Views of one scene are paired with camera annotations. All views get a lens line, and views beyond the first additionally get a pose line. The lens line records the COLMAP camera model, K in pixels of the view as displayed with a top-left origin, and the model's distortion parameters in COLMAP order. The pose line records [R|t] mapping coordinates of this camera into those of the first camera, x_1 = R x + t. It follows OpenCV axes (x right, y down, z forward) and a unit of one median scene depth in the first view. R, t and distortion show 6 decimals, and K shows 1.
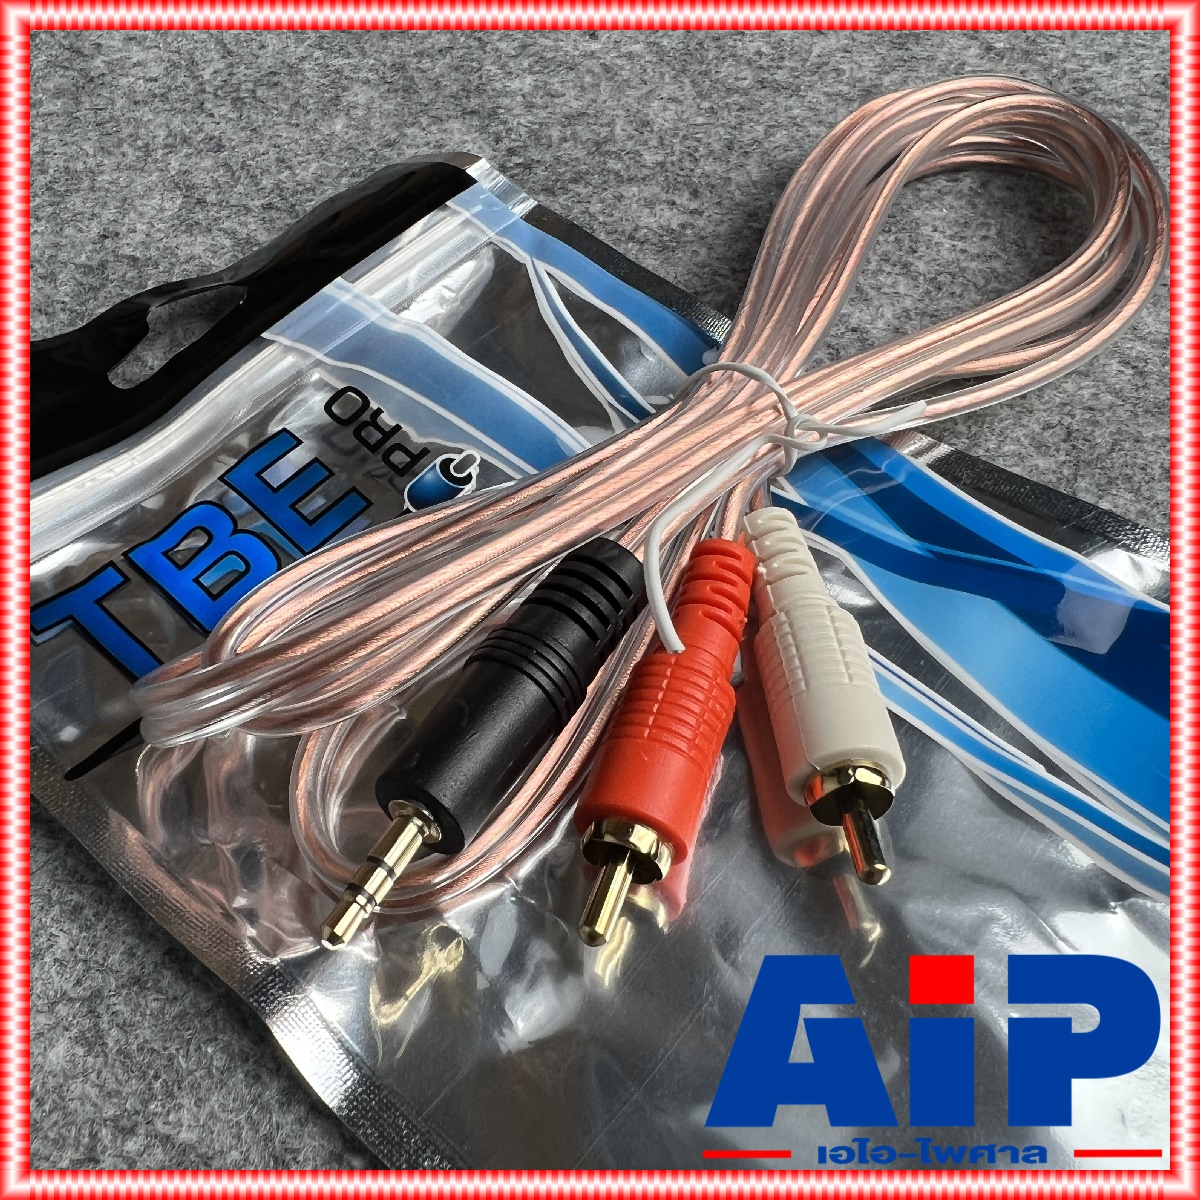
lens RADIAL K [[1094.6, 0, 600.0], [0, 1094.6, 600.0], [0, 0, 1]] dist [-0.013222, 0.000133]
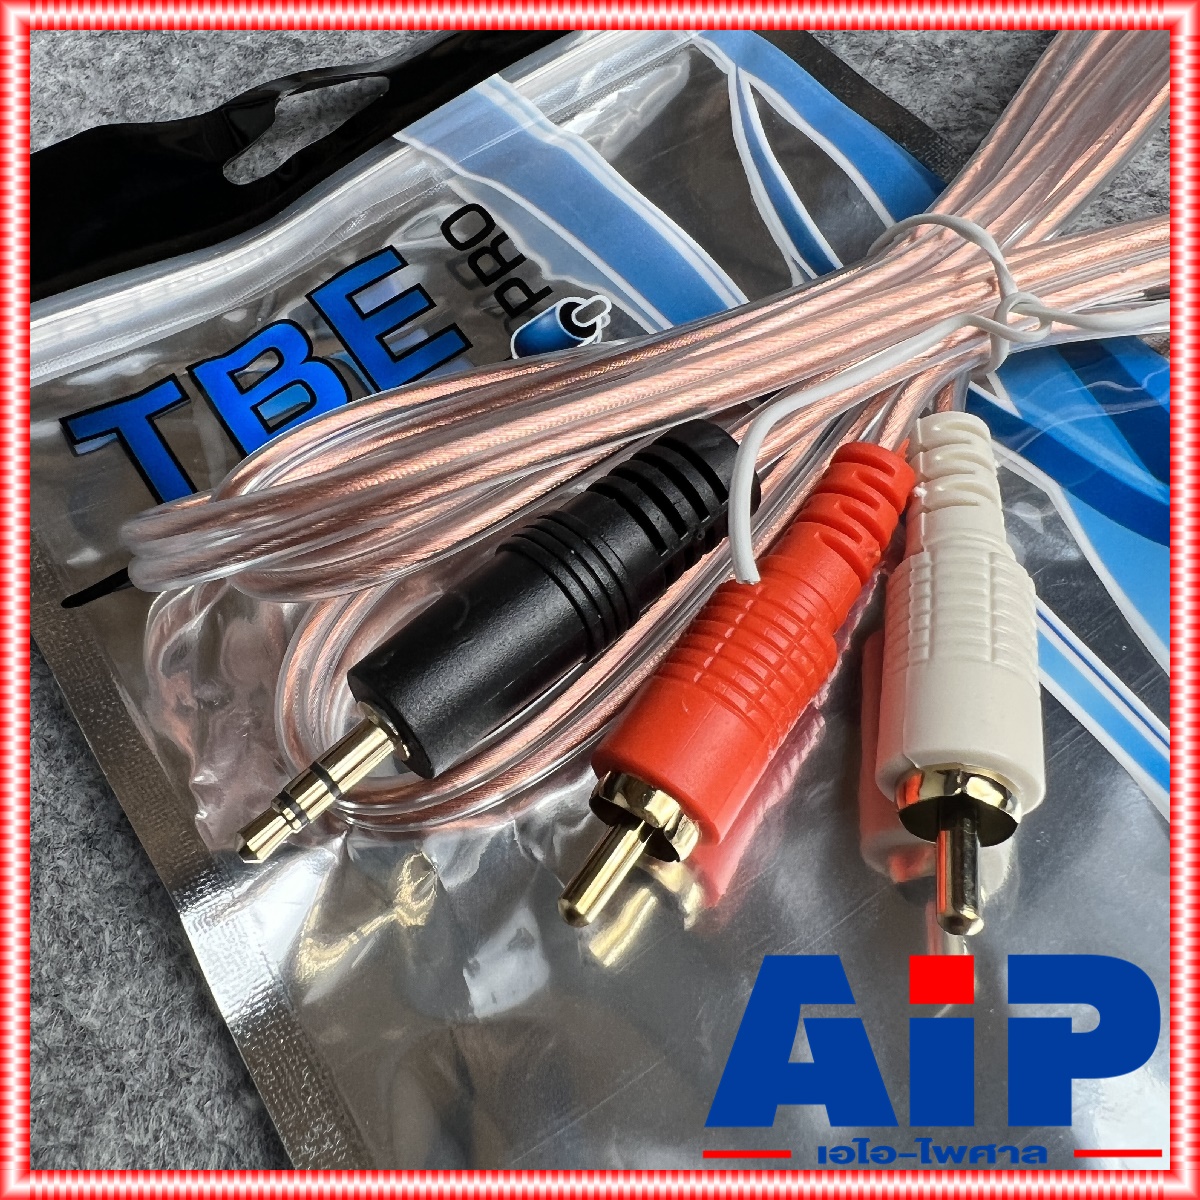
lens RADIAL K [[1094.6, 0, 600.0], [0, 1094.6, 600.0], [0, 0, 1]] dist [-0.013222, 0.000133]
pose [[0.953916, 0.173548, -0.244798, 0.130289], [-0.144631, 0.980687, 0.131661, -0.020963], [0.262919, -0.090188, 0.960593, 0.194708]]
